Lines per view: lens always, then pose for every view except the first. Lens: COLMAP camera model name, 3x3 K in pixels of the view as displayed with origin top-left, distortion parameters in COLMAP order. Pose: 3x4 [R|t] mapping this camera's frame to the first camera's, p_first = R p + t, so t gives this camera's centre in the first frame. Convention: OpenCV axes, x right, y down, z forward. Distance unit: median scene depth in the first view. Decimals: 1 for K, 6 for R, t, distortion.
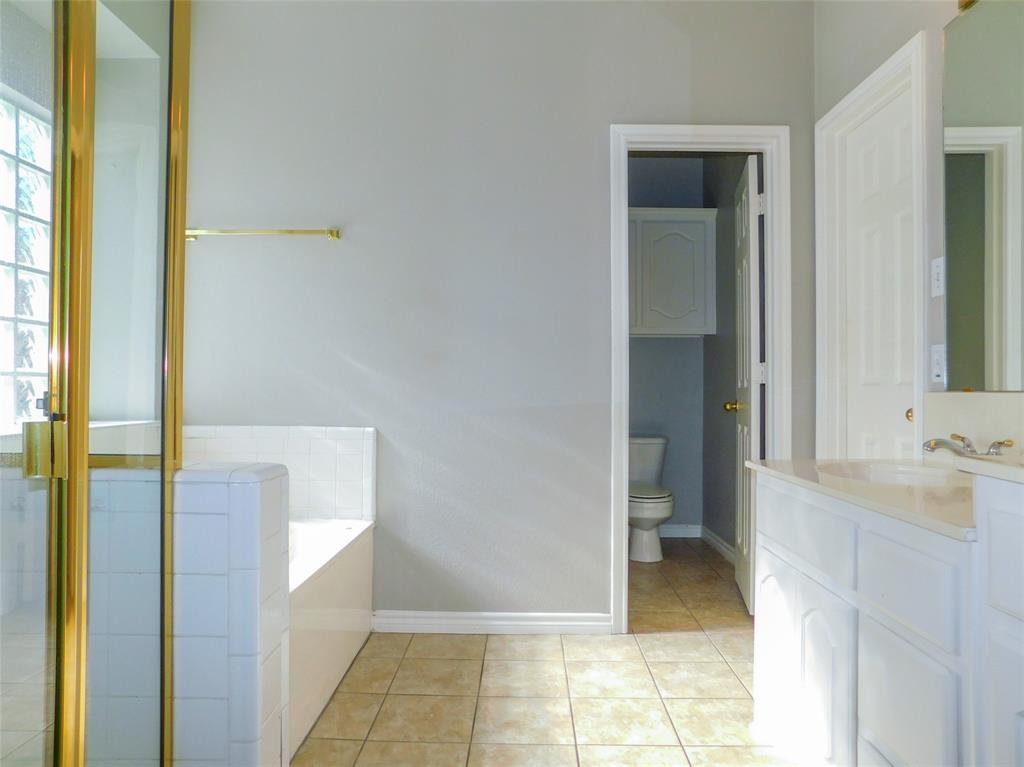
lens RADIAL K [[691.4, 0, 518.9], [0, 691.4, 382.3], [0, 0, 1]] dist [-0.065538, 0.055946]
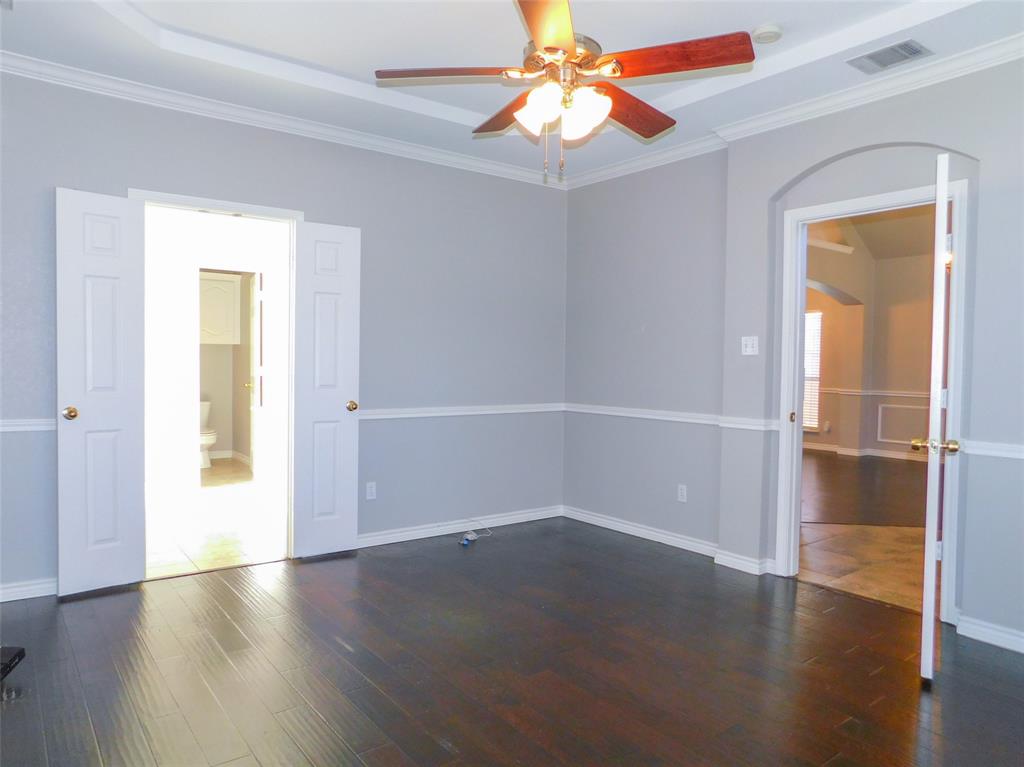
lens RADIAL K [[691.4, 0, 518.9], [0, 691.4, 382.3], [0, 0, 1]] dist [-0.065538, 0.055946]
pose [[0.786982, -0.011527, 0.616869, -0.314823], [-0.016364, 0.999084, 0.039546, -0.067843], [-0.616759, -0.041216, 0.786072, -1.108833]]
